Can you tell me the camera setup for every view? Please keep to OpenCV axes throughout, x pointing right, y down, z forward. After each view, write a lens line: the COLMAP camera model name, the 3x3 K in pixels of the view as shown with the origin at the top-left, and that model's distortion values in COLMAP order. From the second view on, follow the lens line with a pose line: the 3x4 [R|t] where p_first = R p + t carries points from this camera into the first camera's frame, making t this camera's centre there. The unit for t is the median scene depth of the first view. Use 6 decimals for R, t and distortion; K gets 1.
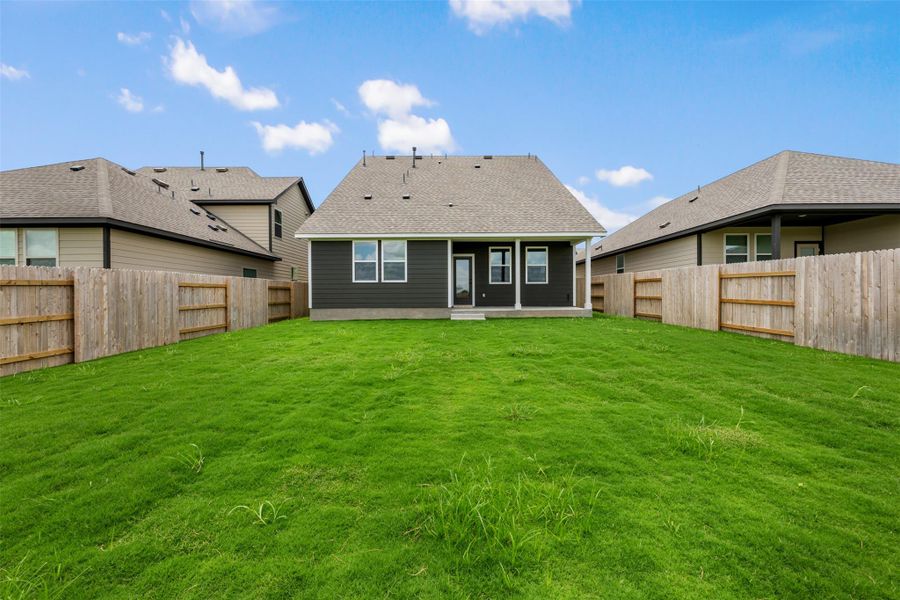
lens RADIAL K [[359.9, 0, 450.0], [0, 359.9, 300.0], [0, 0, 1]] dist [-0.001385, -0.000086]
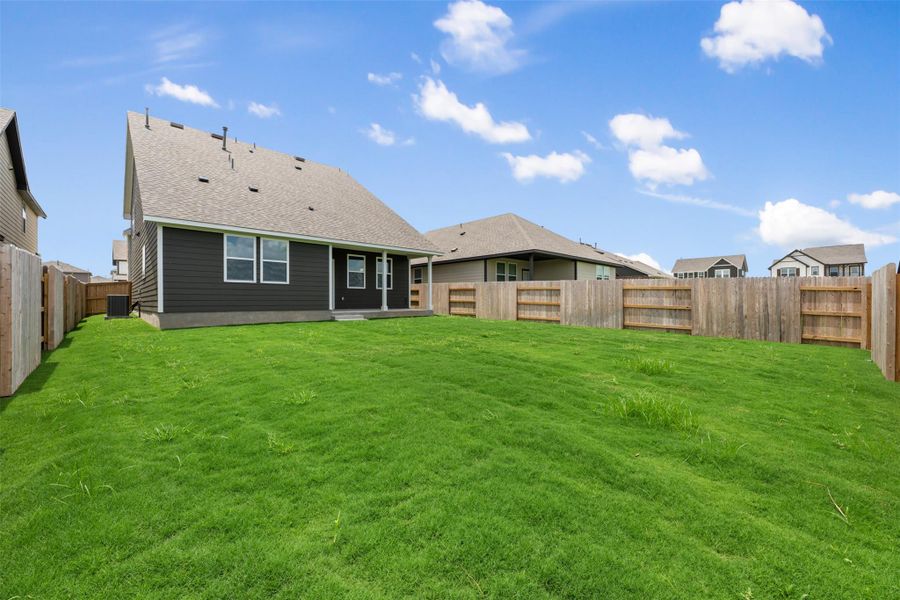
lens RADIAL K [[359.9, 0, 450.0], [0, 359.9, 300.0], [0, 0, 1]] dist [-0.001385, -0.000086]
pose [[0.723772, 0.009872, 0.689969, -0.471820], [0.000581, 0.999889, -0.014916, 0.007810], [-0.690039, 0.011197, 0.723685, 0.006572]]
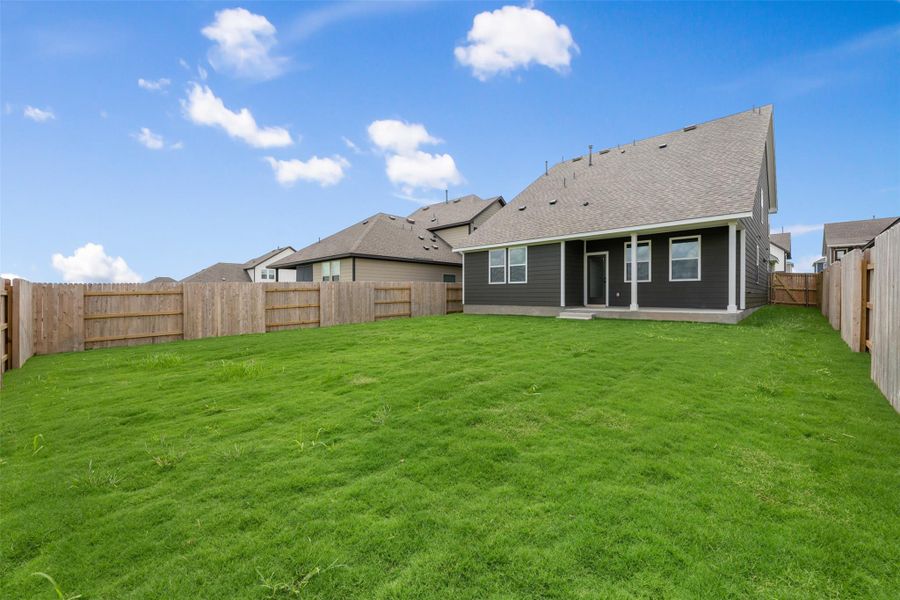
lens RADIAL K [[359.9, 0, 450.0], [0, 359.9, 300.0], [0, 0, 1]] dist [-0.001385, -0.000086]
pose [[0.714344, 0.013206, -0.699671, 0.498711], [-0.008433, 0.999912, 0.010264, -0.005540], [0.699744, -0.001431, 0.714392, 0.024632]]
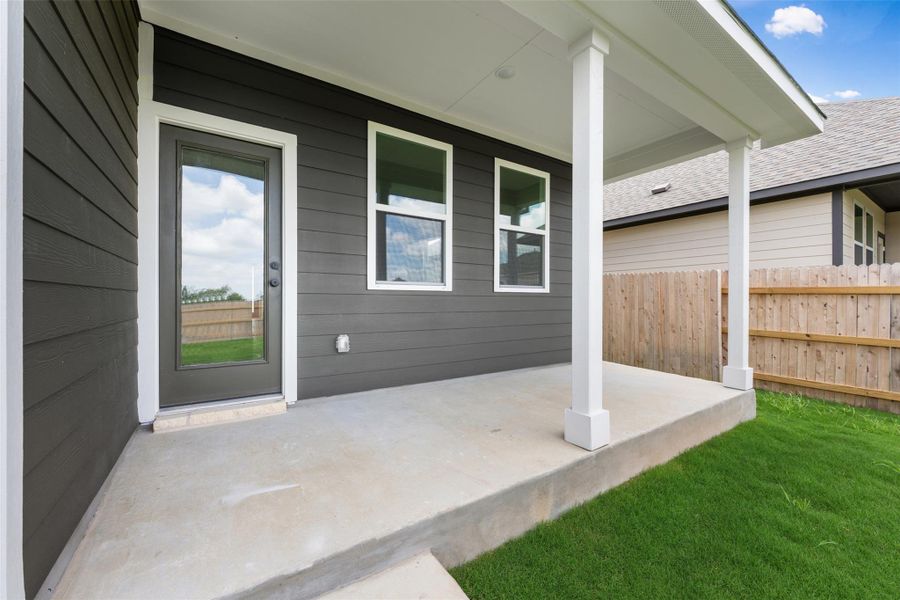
lens RADIAL K [[354.7, 0, 449.1], [0, 354.7, 300.6], [0, 0, 1]] dist [-0.001236, 0.000243]
pose [[0.831083, 0.006577, 0.556109, 0.033482], [-0.004501, 0.999977, -0.005101, -0.041892], [-0.556130, 0.001737, 0.831094, 0.902015]]
